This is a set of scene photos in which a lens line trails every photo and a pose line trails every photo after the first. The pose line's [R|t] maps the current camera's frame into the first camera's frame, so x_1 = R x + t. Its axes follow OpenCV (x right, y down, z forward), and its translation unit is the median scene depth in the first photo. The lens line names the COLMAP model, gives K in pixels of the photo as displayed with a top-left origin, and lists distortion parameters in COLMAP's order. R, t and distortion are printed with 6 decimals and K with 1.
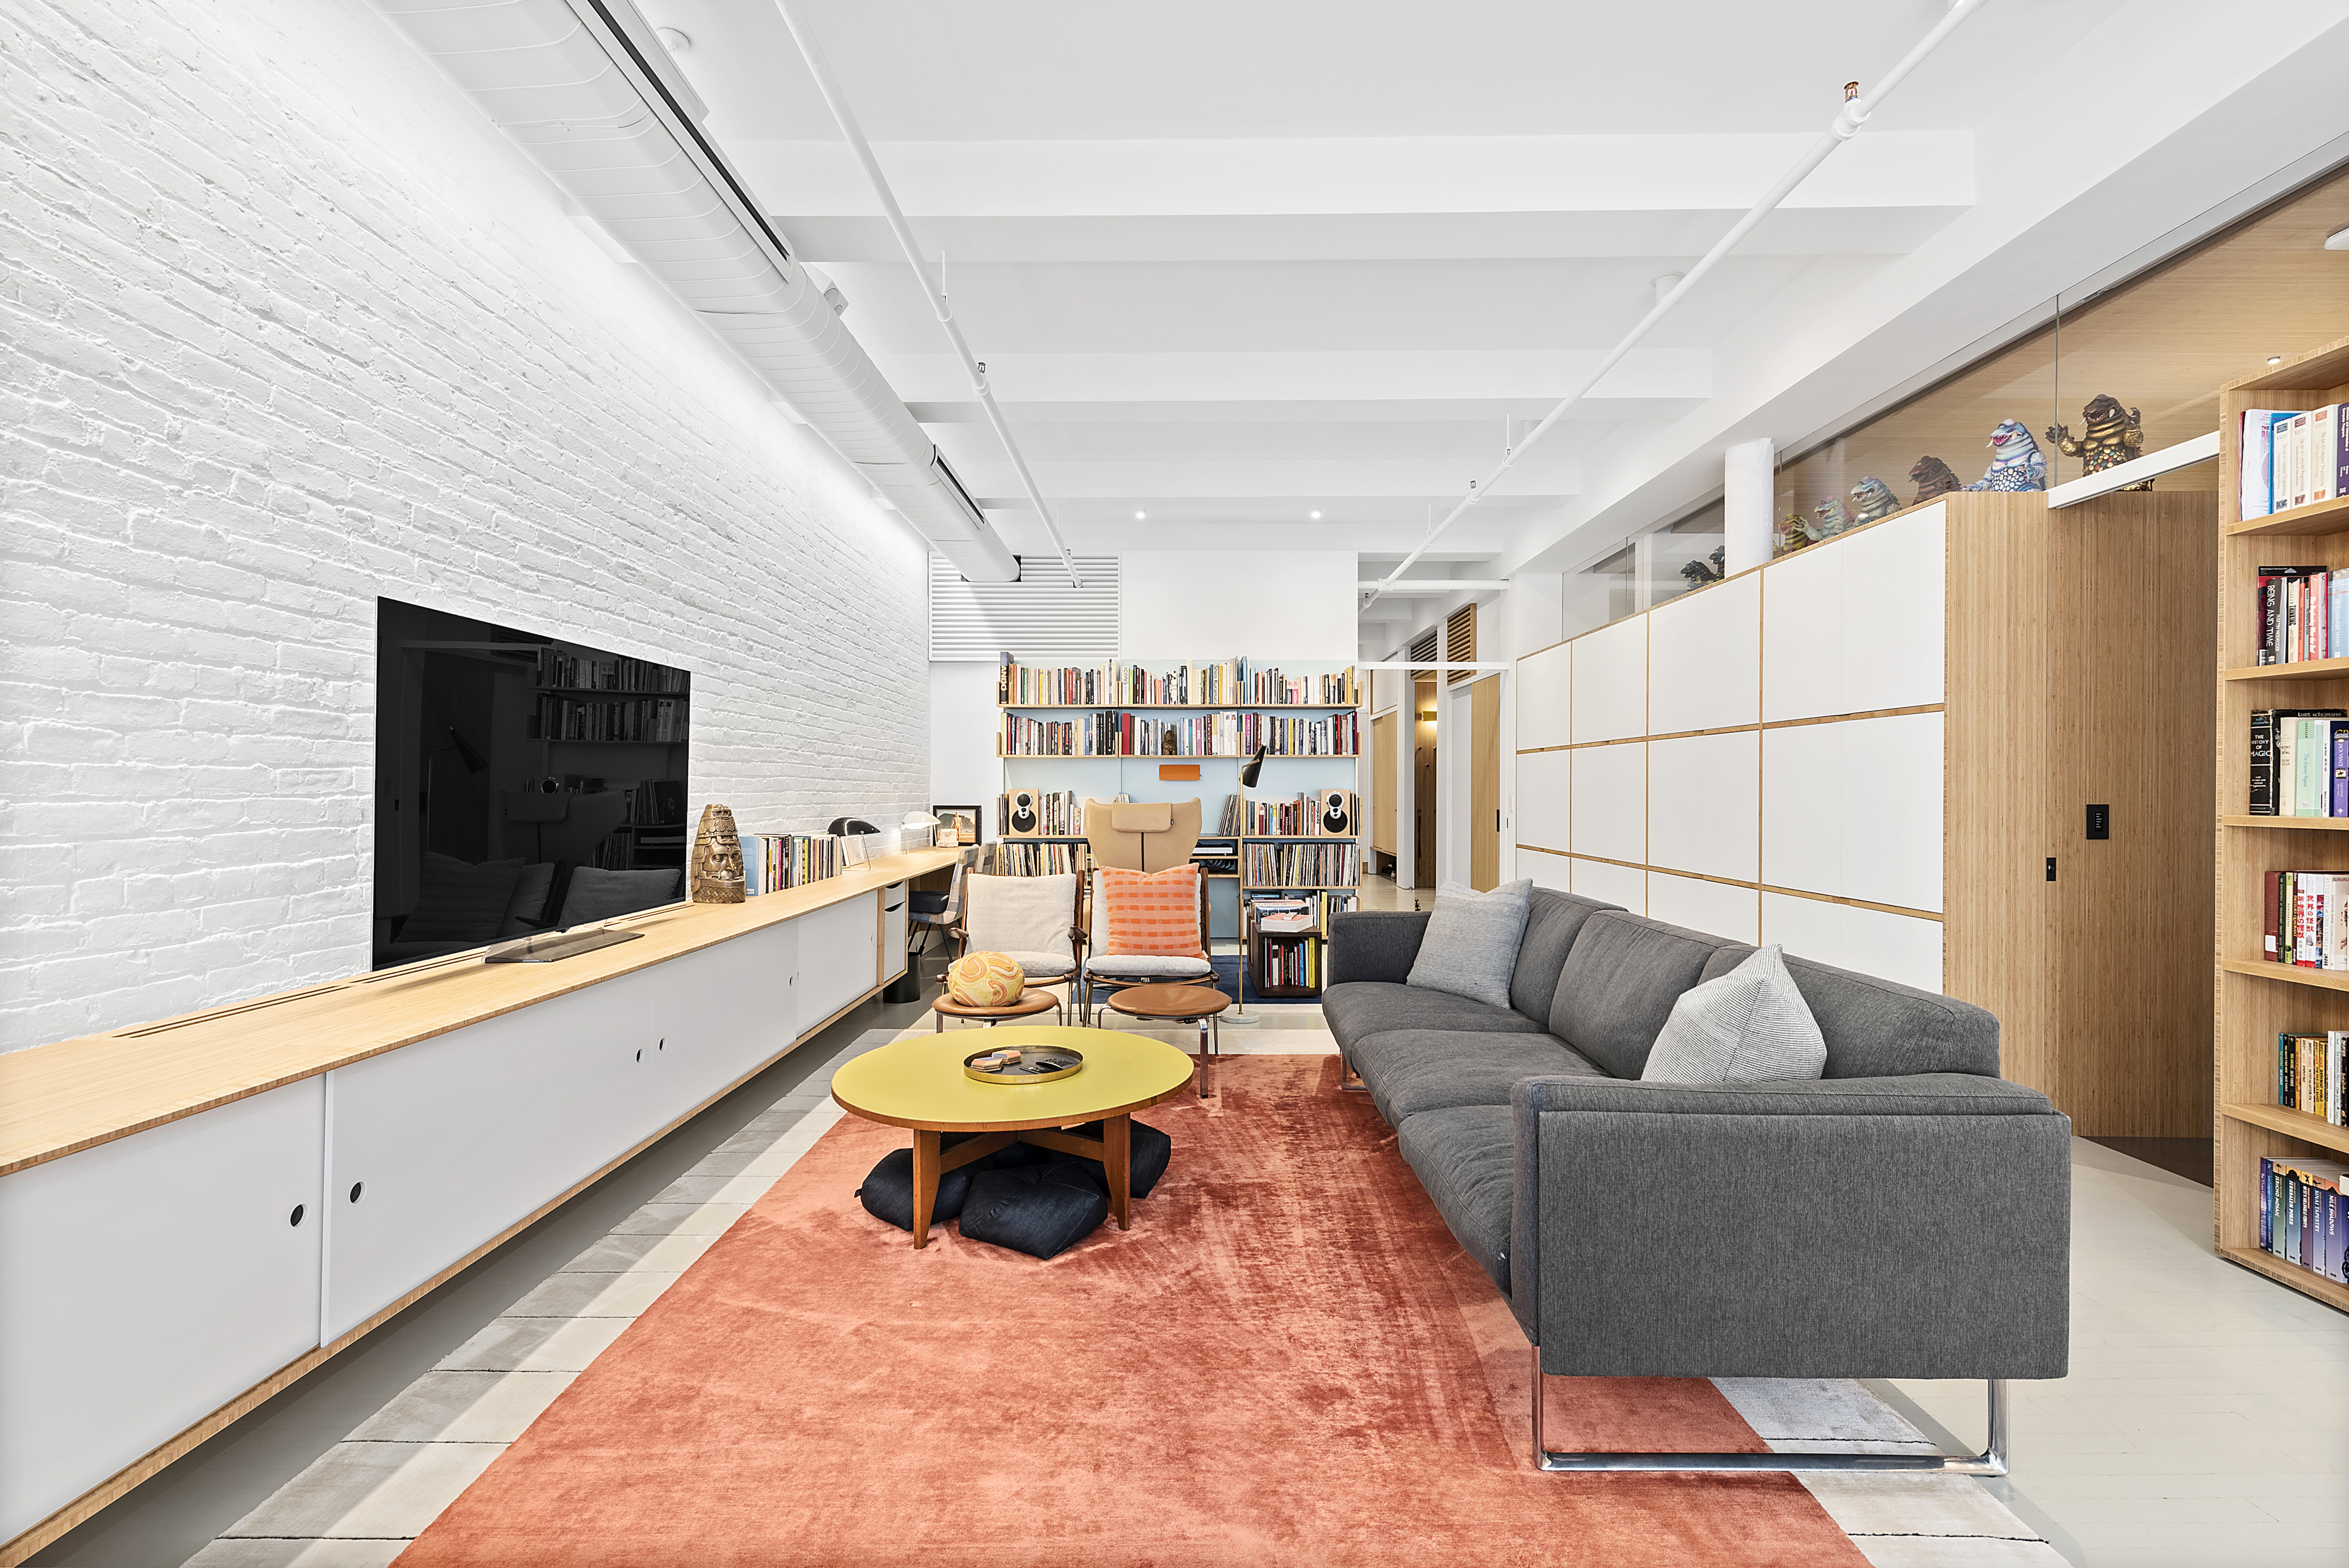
lens RADIAL K [[1038.8, 0, 1174.1], [0, 1038.8, 784.4], [0, 0, 1]] dist [0.006577, -0.000940]
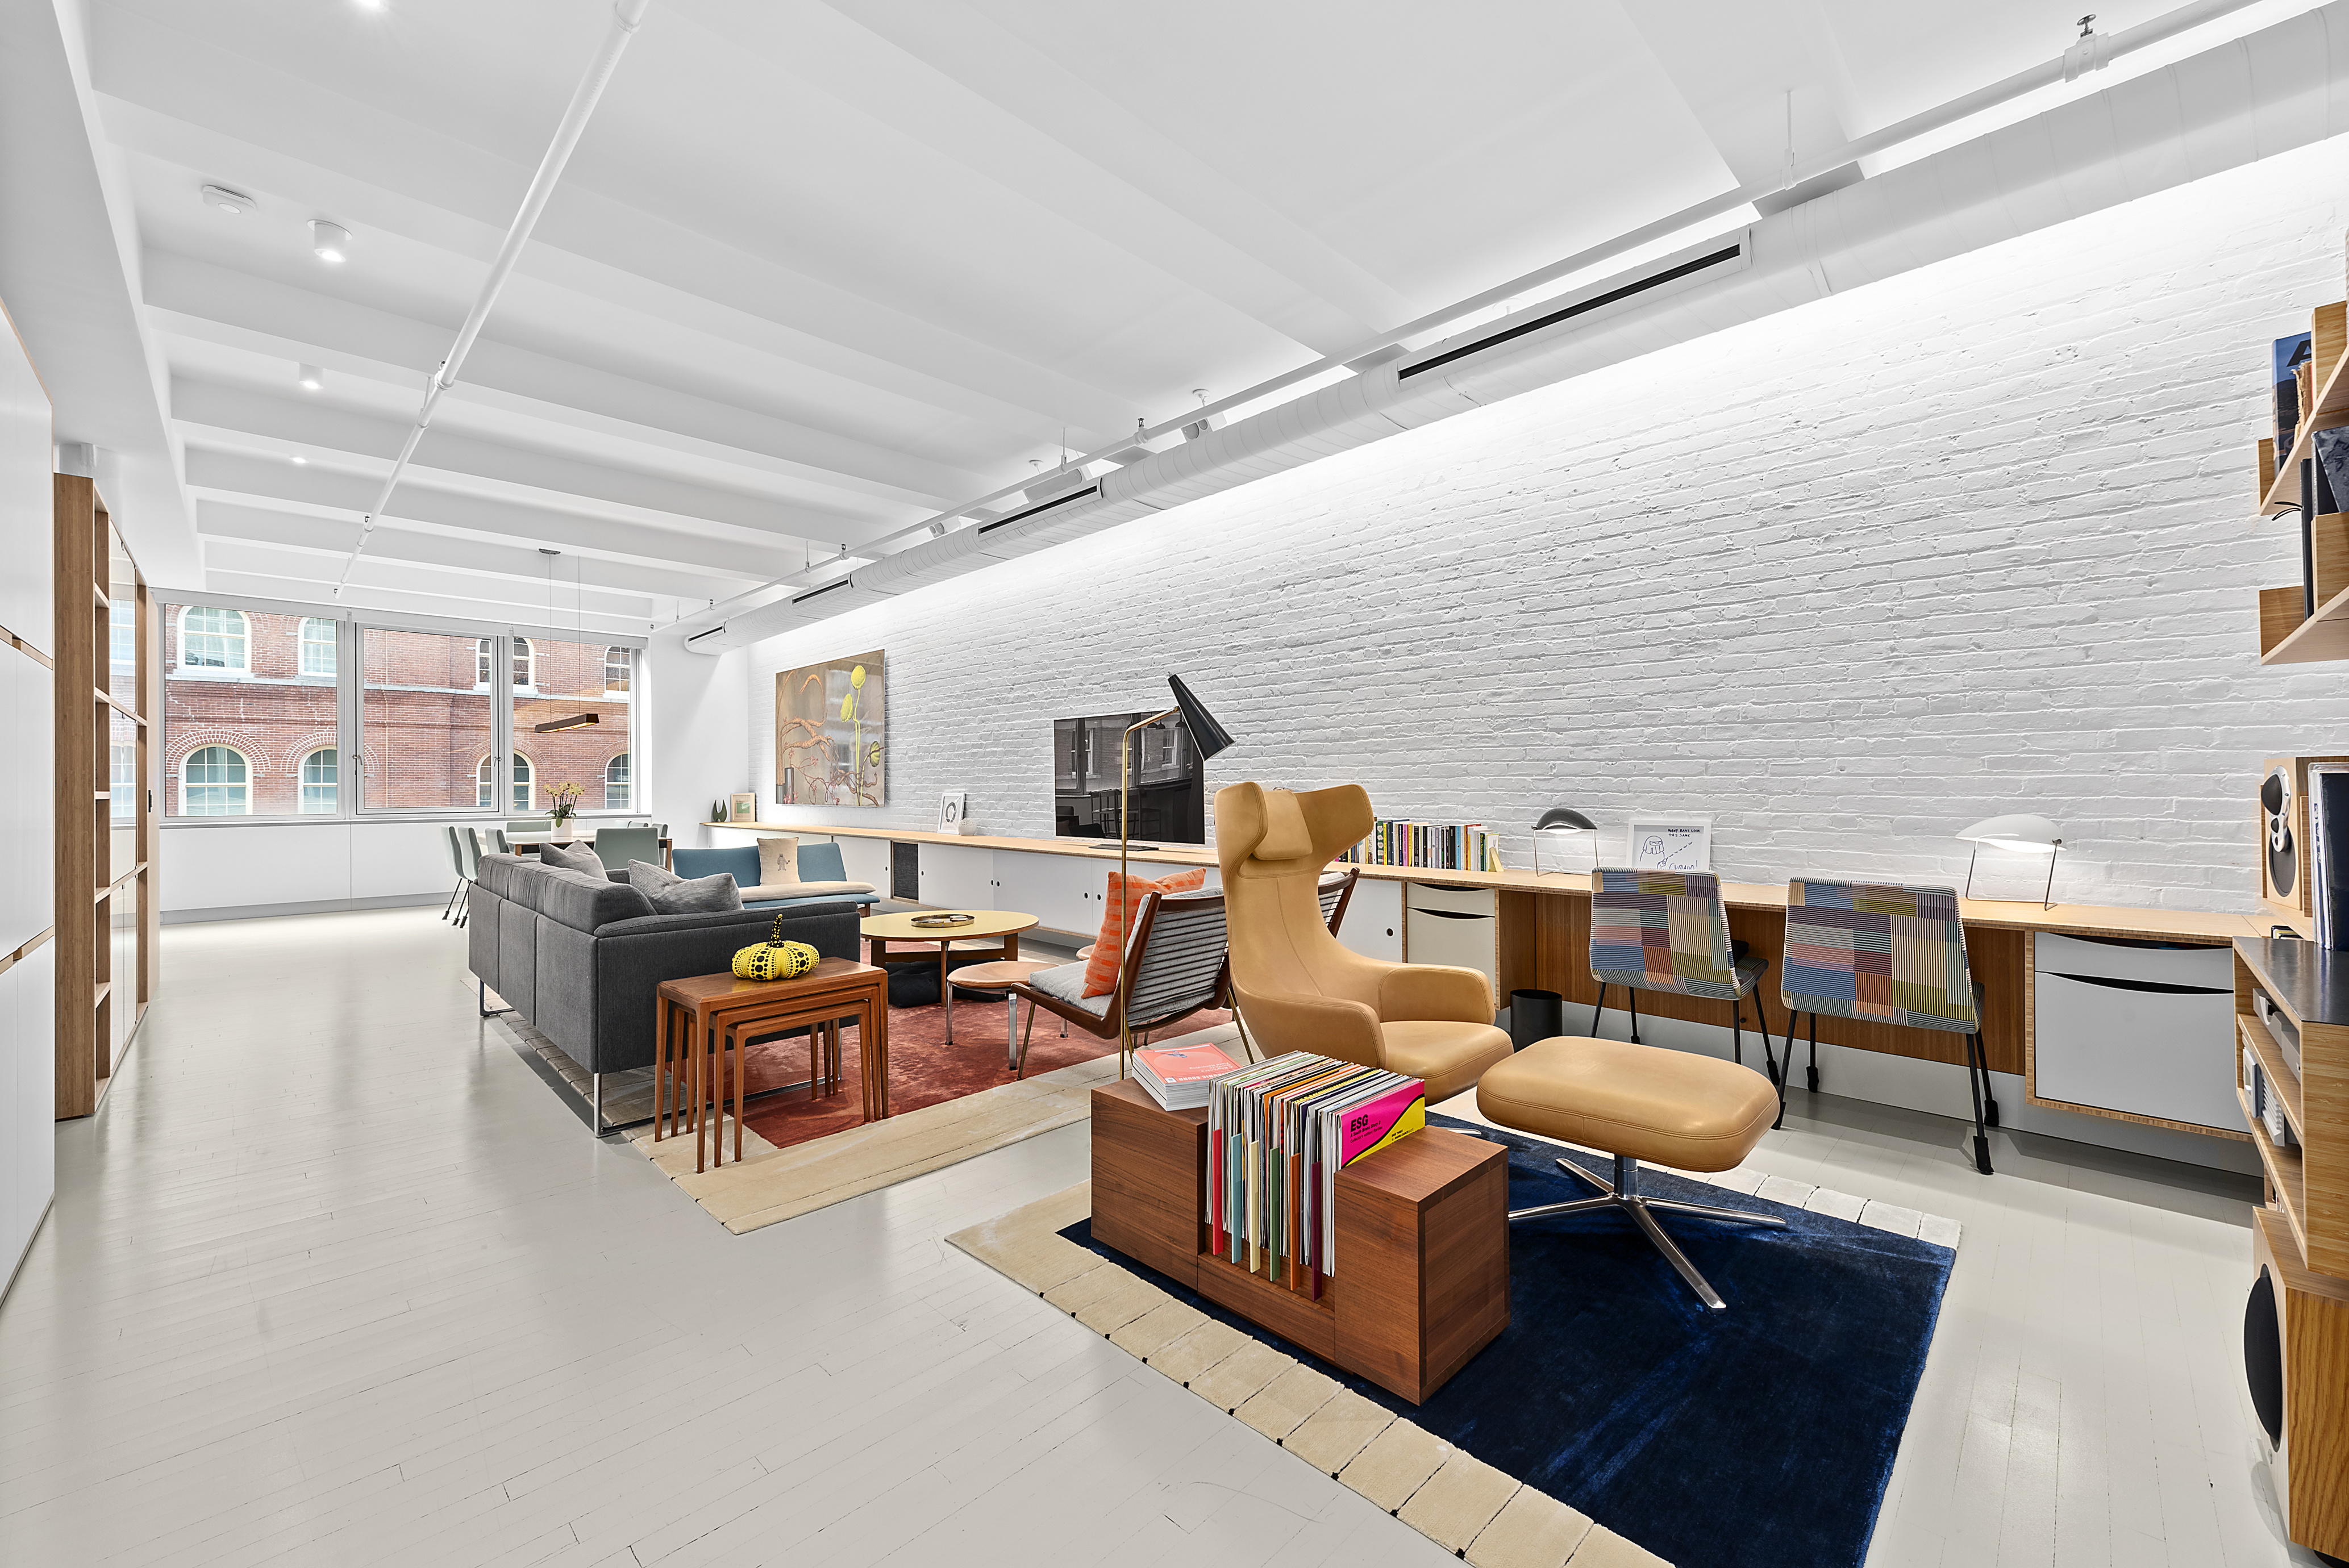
lens RADIAL K [[923.2, 0, 1183.2], [0, 923.2, 775.7], [0, 0, 1]] dist [0.003789, -0.000355]
pose [[-0.704990, -0.009629, -0.709152, 0.288984], [0.004487, 0.999827, -0.018037, 0.013454], [0.709203, -0.015898, -0.704825, 0.969677]]
